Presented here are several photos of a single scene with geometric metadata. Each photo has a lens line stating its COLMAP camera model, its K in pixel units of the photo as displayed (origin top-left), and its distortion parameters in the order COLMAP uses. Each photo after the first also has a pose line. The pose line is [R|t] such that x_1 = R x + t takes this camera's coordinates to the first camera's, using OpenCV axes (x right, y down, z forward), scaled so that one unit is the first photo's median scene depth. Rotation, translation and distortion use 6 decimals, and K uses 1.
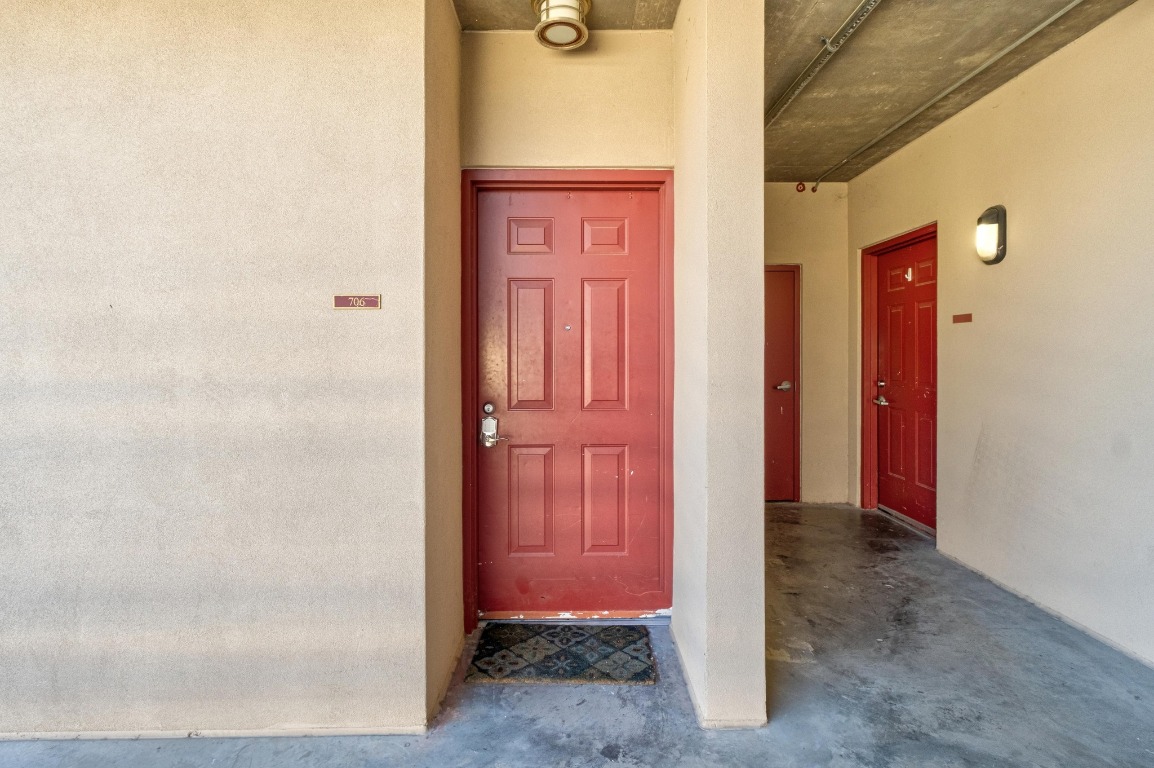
lens RADIAL K [[516.8, 0, 570.0], [0, 516.8, 353.1], [0, 0, 1]] dist [-0.008687, 0.000837]
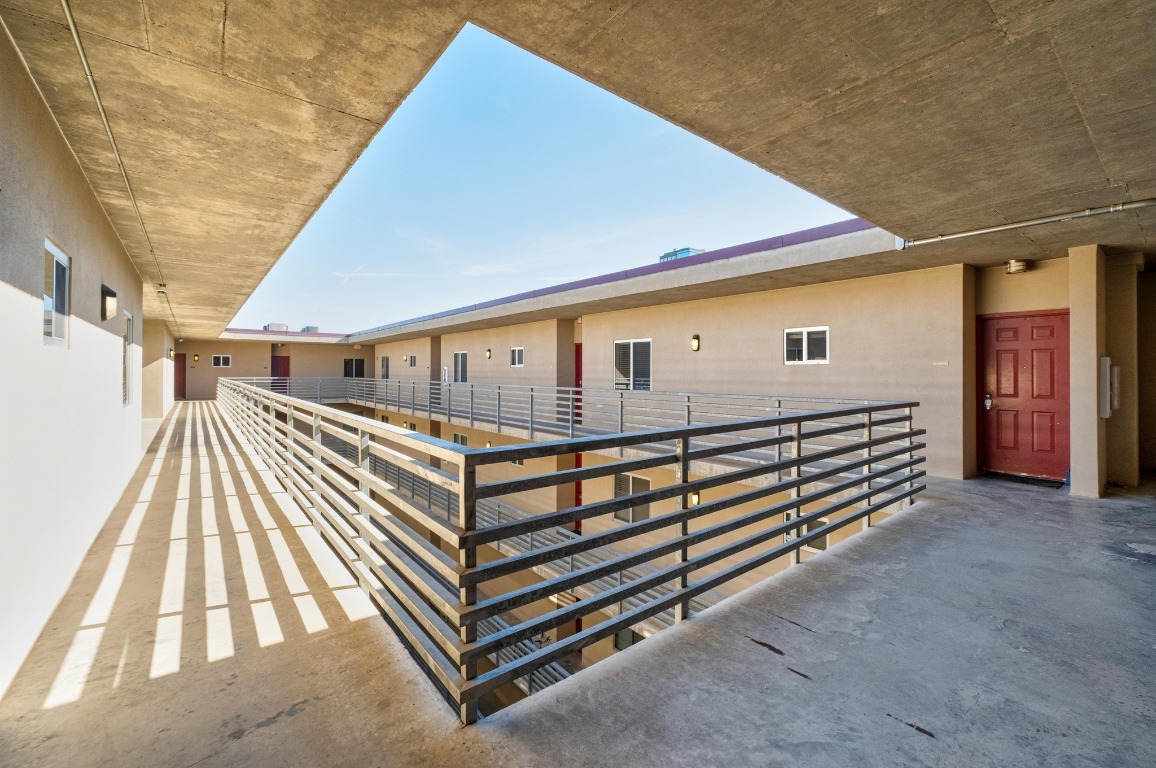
lens RADIAL K [[485.2, 0, 580.3], [0, 485.2, 372.3], [0, 0, 1]] dist [-0.017530, 0.005488]
pose [[0.606014, -0.001151, -0.795453, 0.590948], [-0.000323, 0.999999, -0.001693, -0.019809], [0.795454, 0.001283, 0.606013, -2.415890]]
